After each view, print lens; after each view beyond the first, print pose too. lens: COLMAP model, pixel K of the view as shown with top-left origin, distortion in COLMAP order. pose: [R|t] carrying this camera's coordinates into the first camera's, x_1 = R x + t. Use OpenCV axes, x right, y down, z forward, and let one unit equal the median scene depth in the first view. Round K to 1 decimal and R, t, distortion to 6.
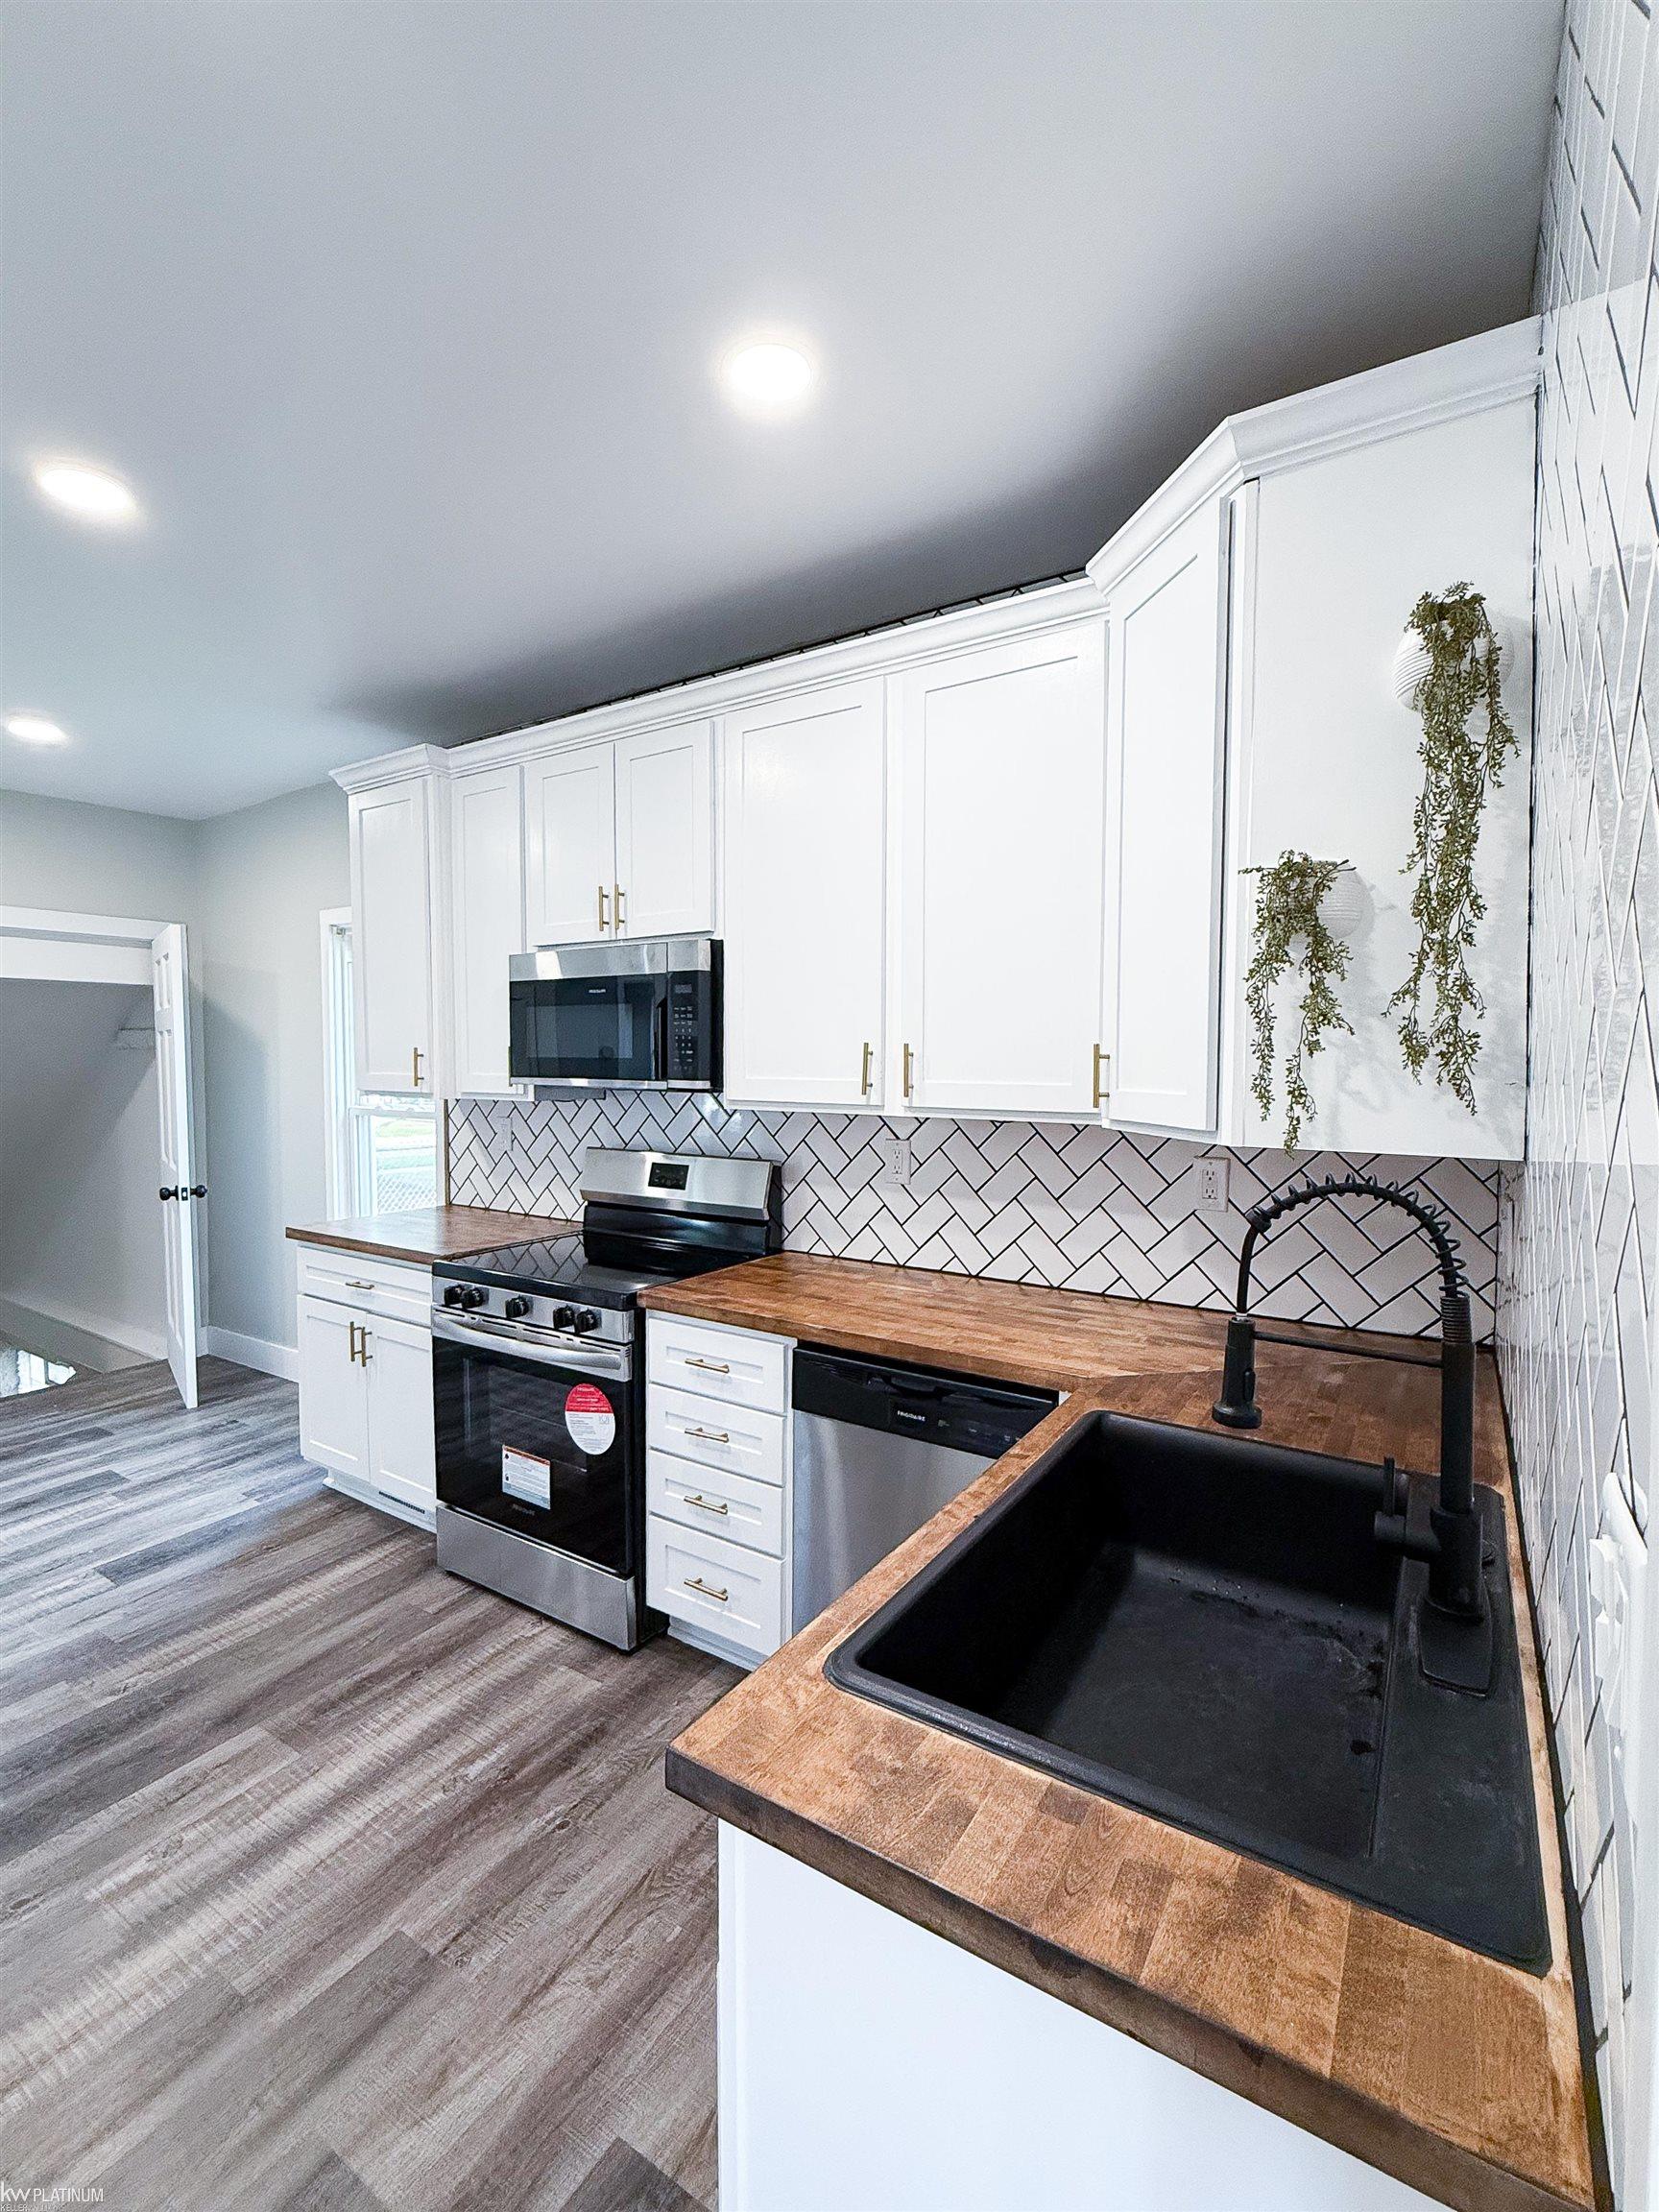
lens RADIAL K [[971.9, 0, 819.8], [0, 971.9, 1102.8], [0, 0, 1]] dist [0.003289, -0.000208]
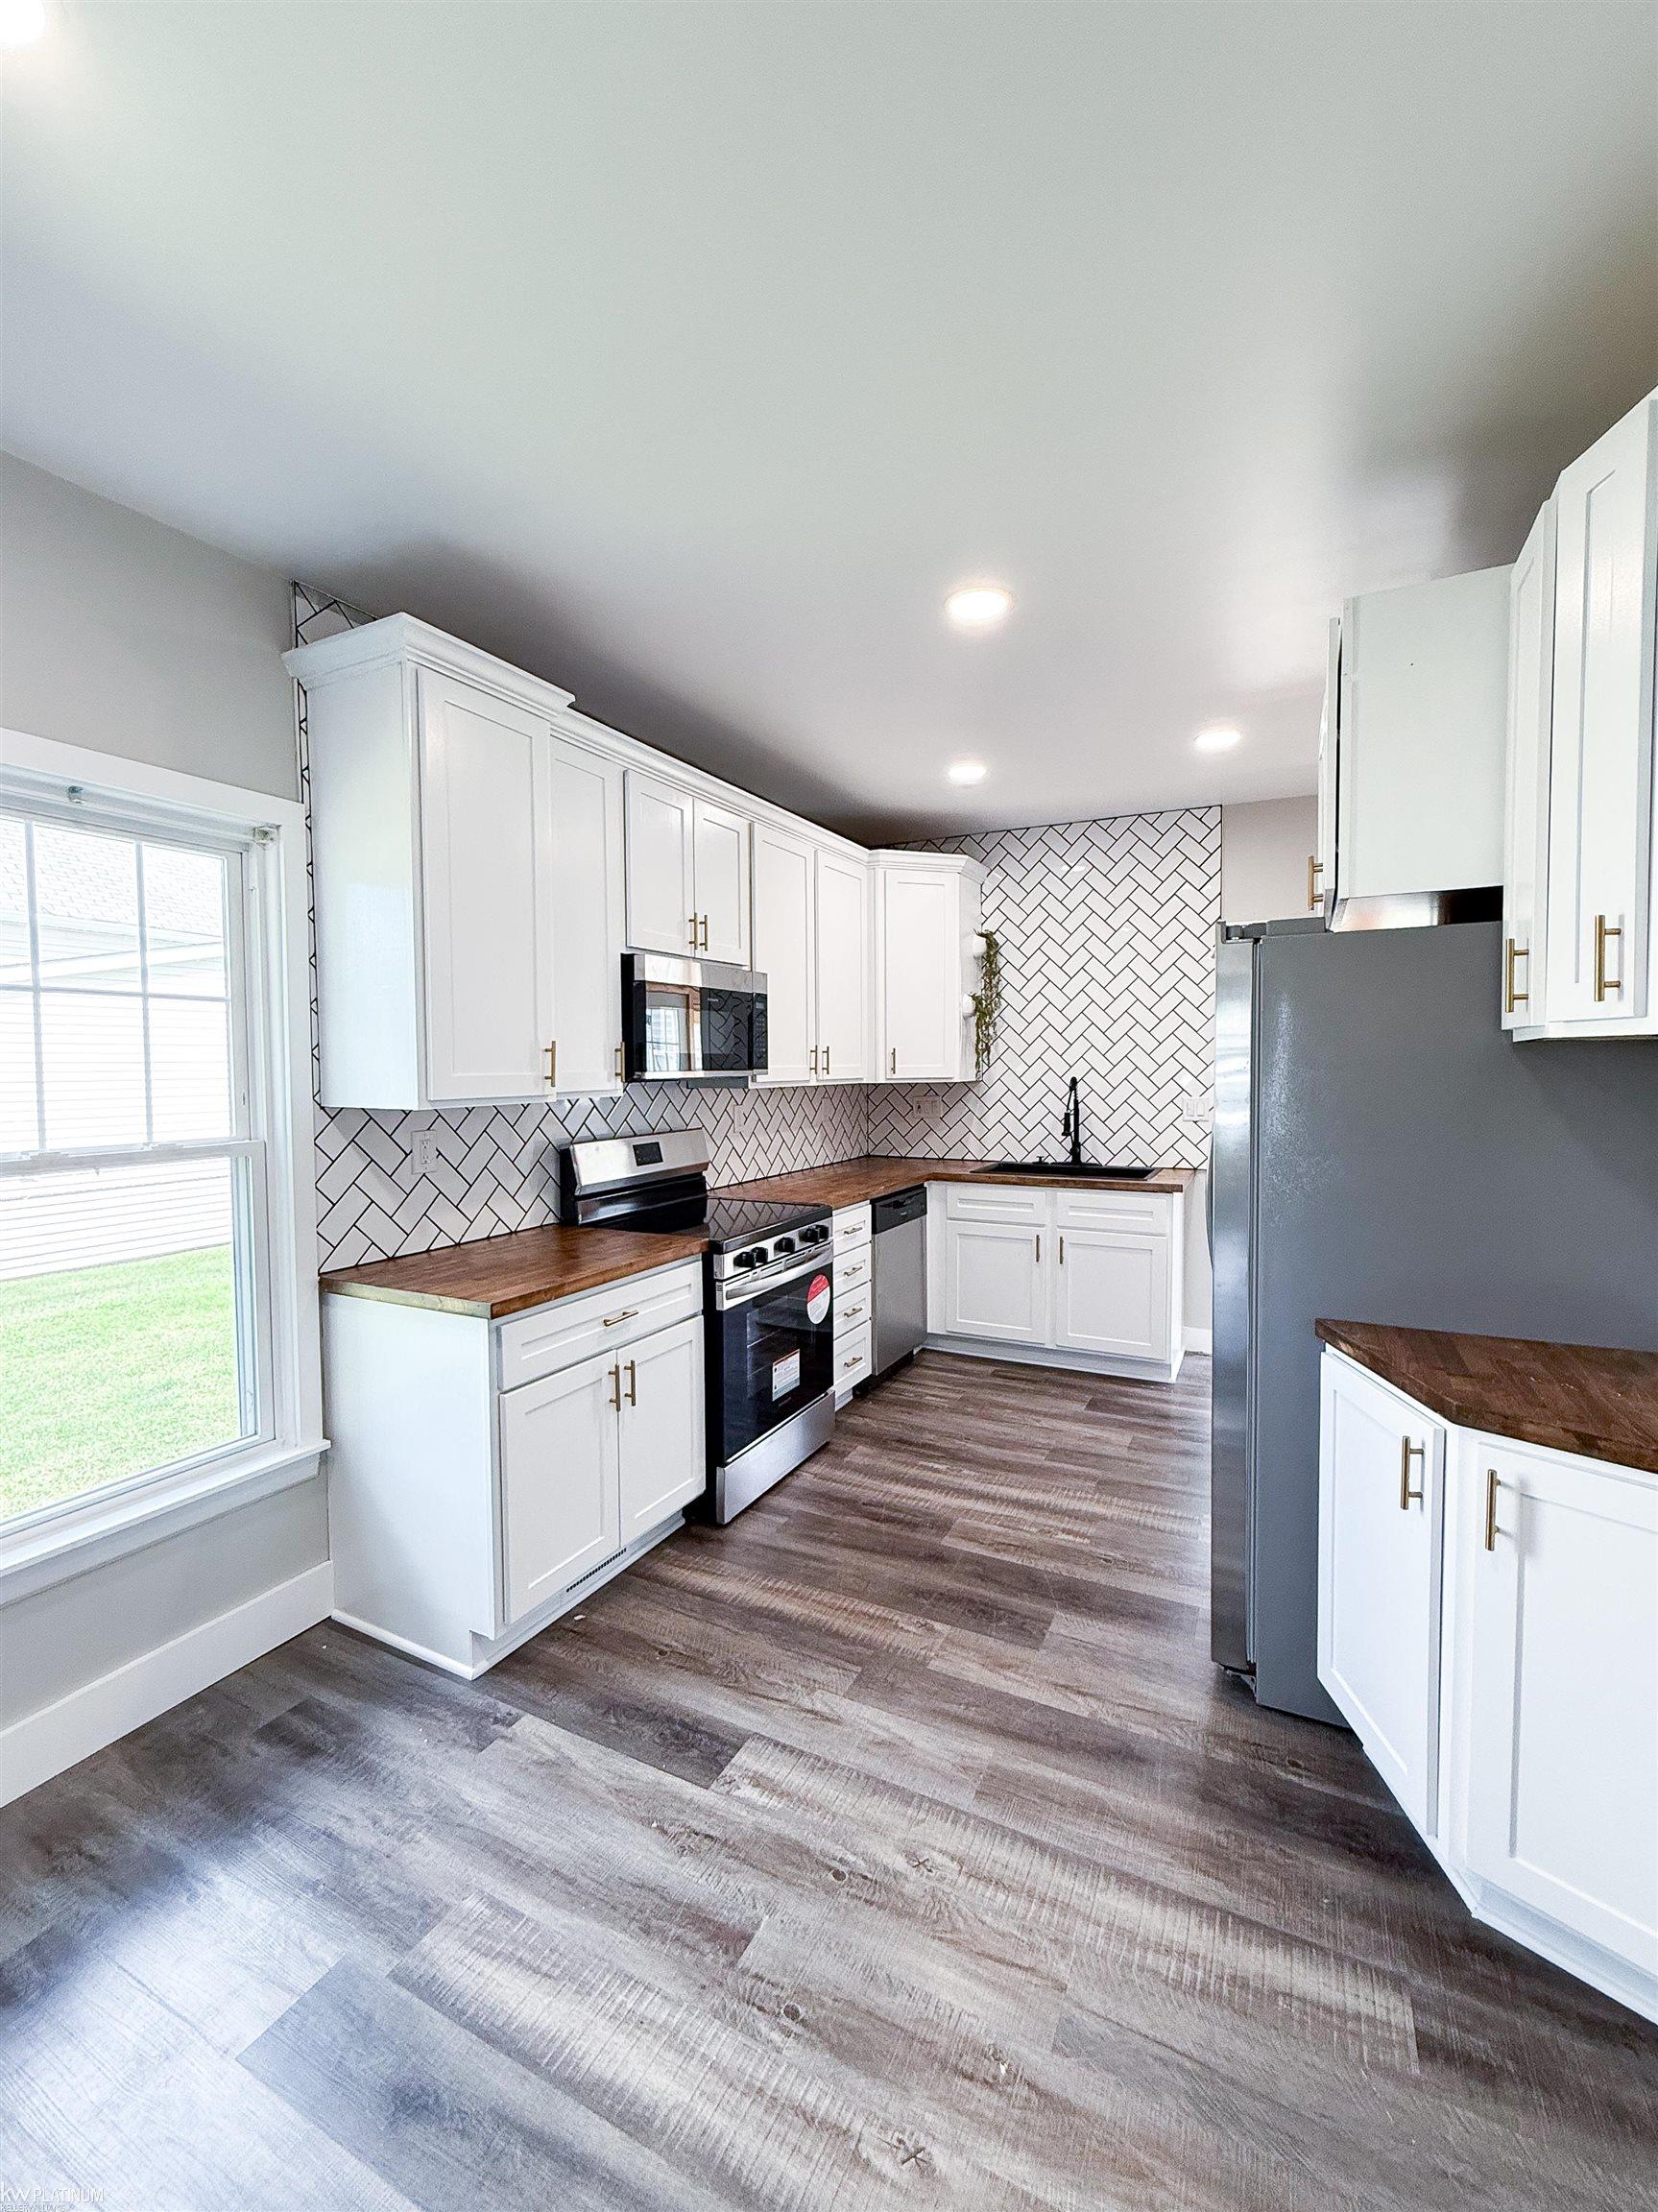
lens RADIAL K [[915.9, 0, 817.9], [0, 915.9, 1102.8], [0, 0, 1]] dist [-0.000492, -0.000320]
pose [[-0.089050, -0.048748, 0.994834, -1.695556], [0.051168, 0.997259, 0.053447, -0.047208], [-0.994712, 0.055663, -0.086311, 1.172281]]
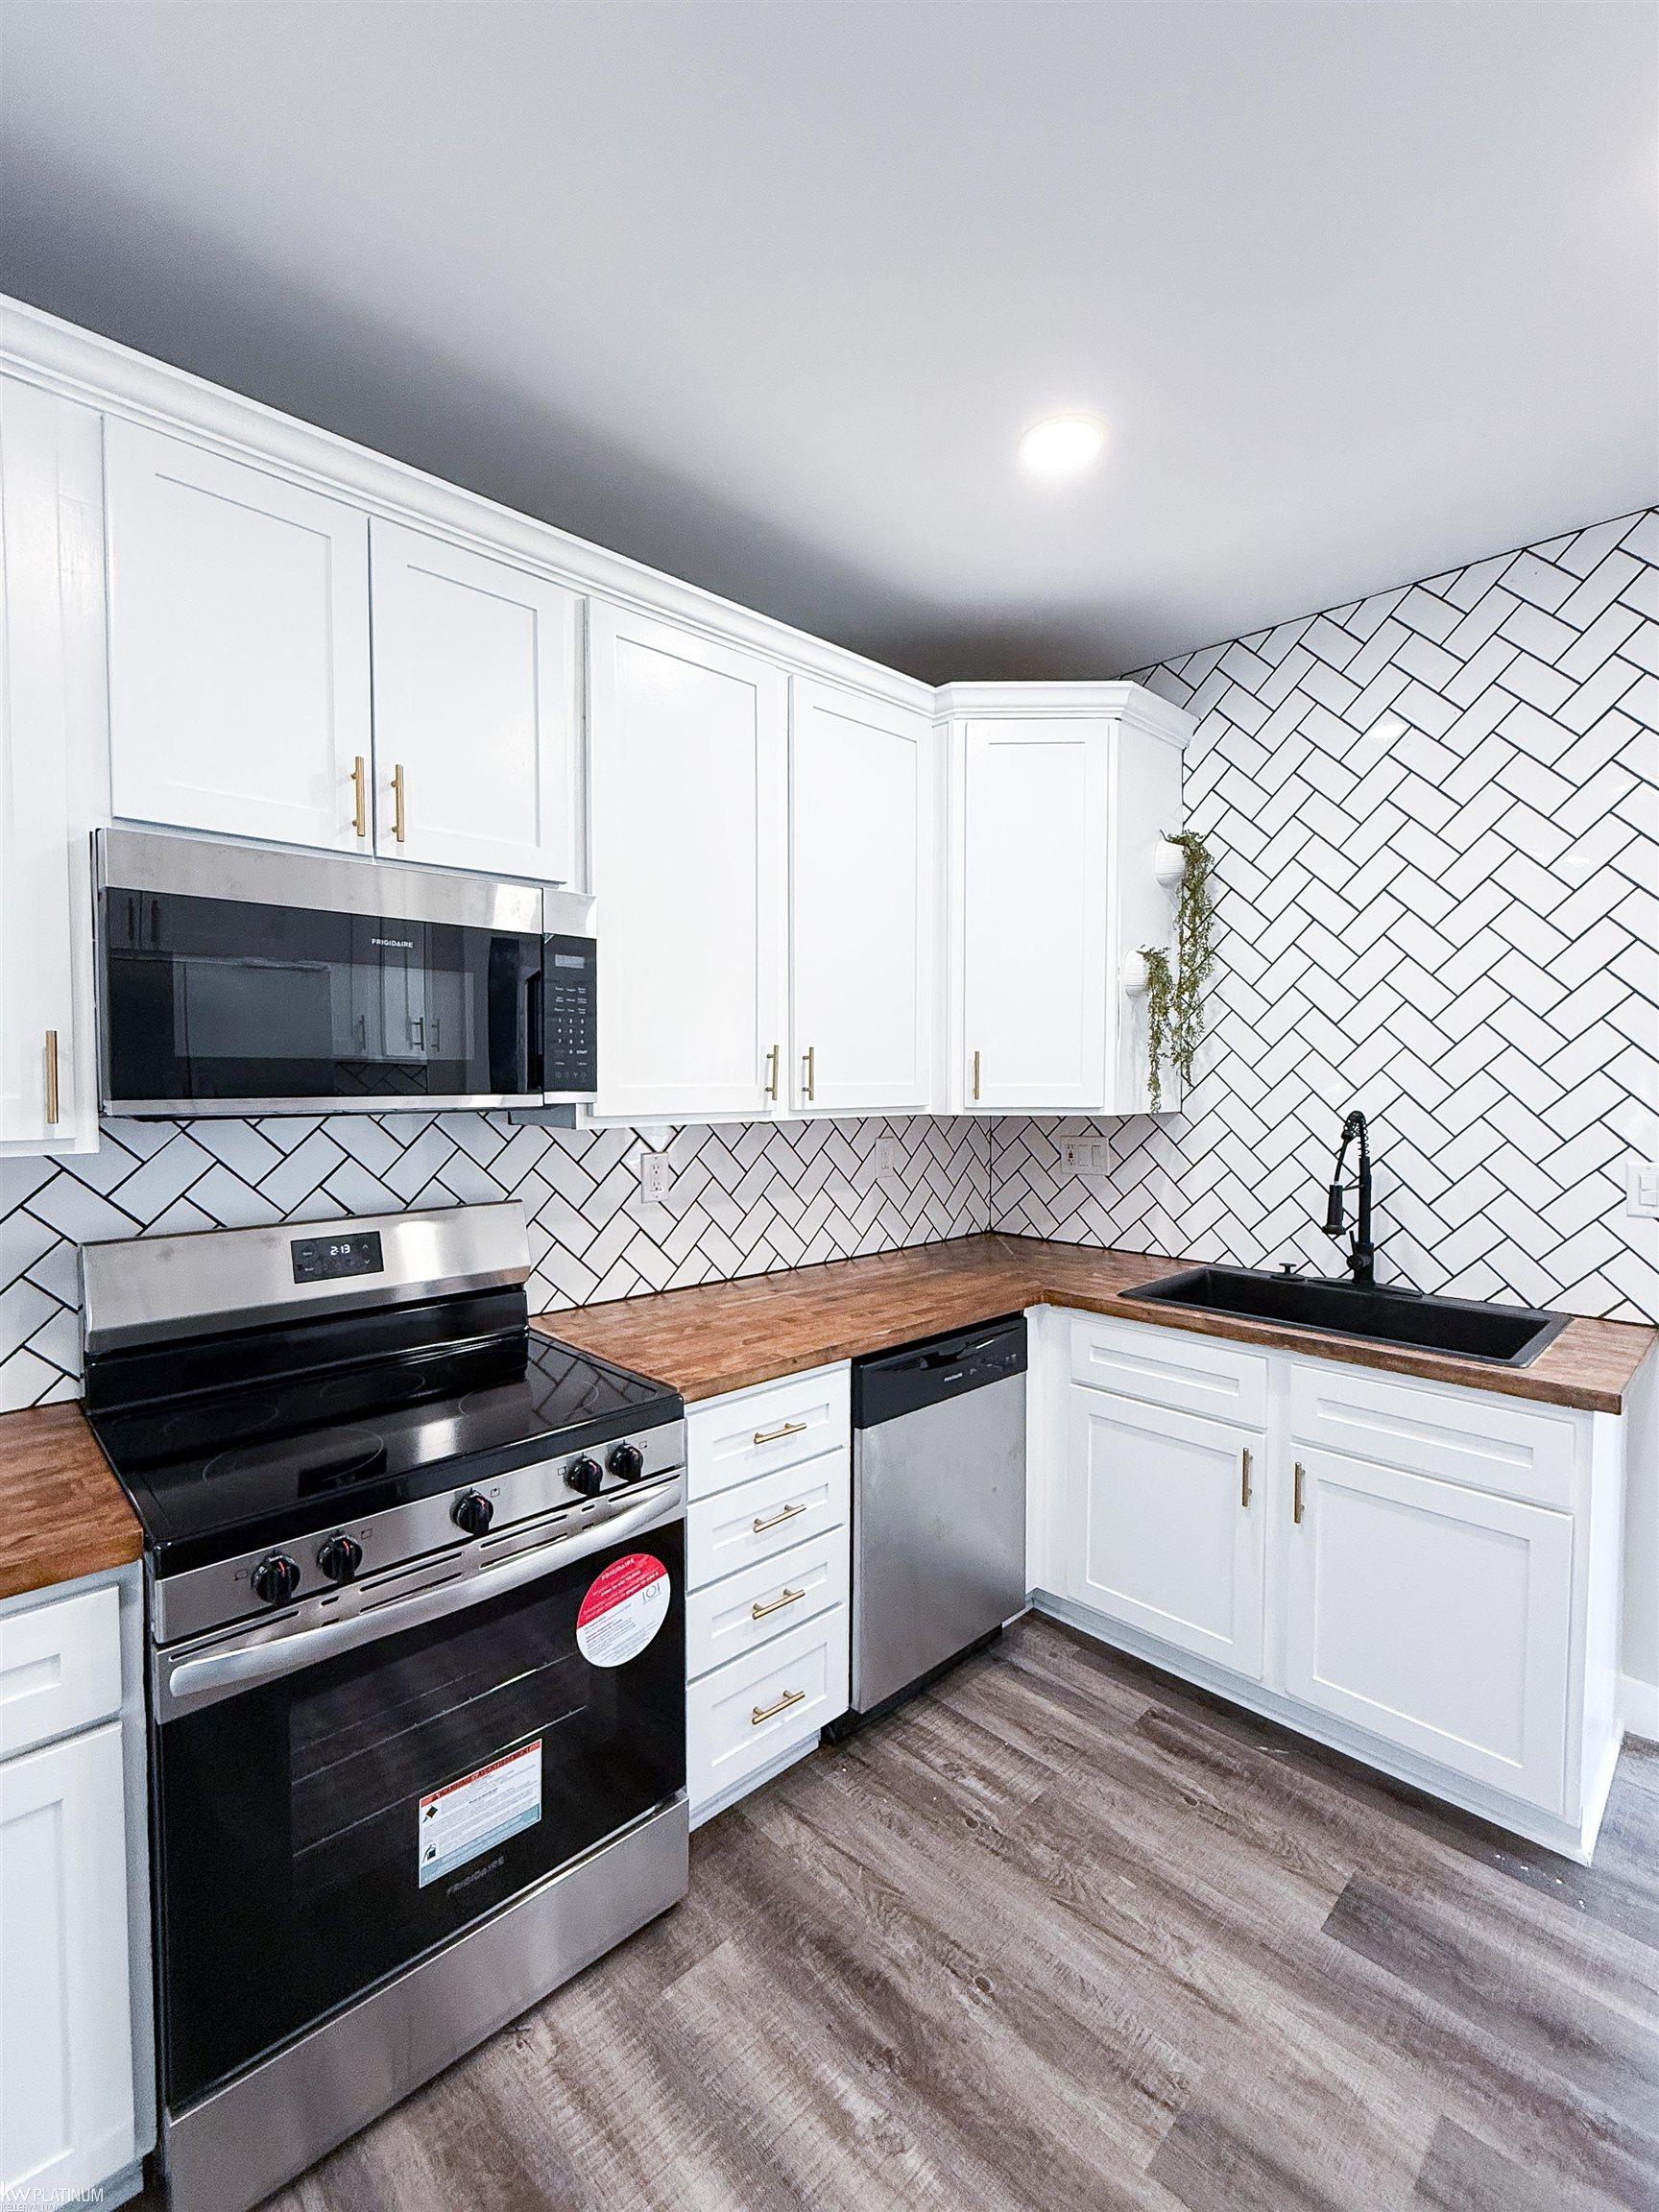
lens RADIAL K [[971.9, 0, 814.3], [0, 971.9, 1105.1], [0, 0, 1]] dist [0.003289, -0.000208]
pose [[0.231640, -0.038052, 0.972057, -0.883147], [0.044452, 0.998605, 0.028498, -0.029197], [-0.971786, 0.036608, 0.233008, 0.754902]]
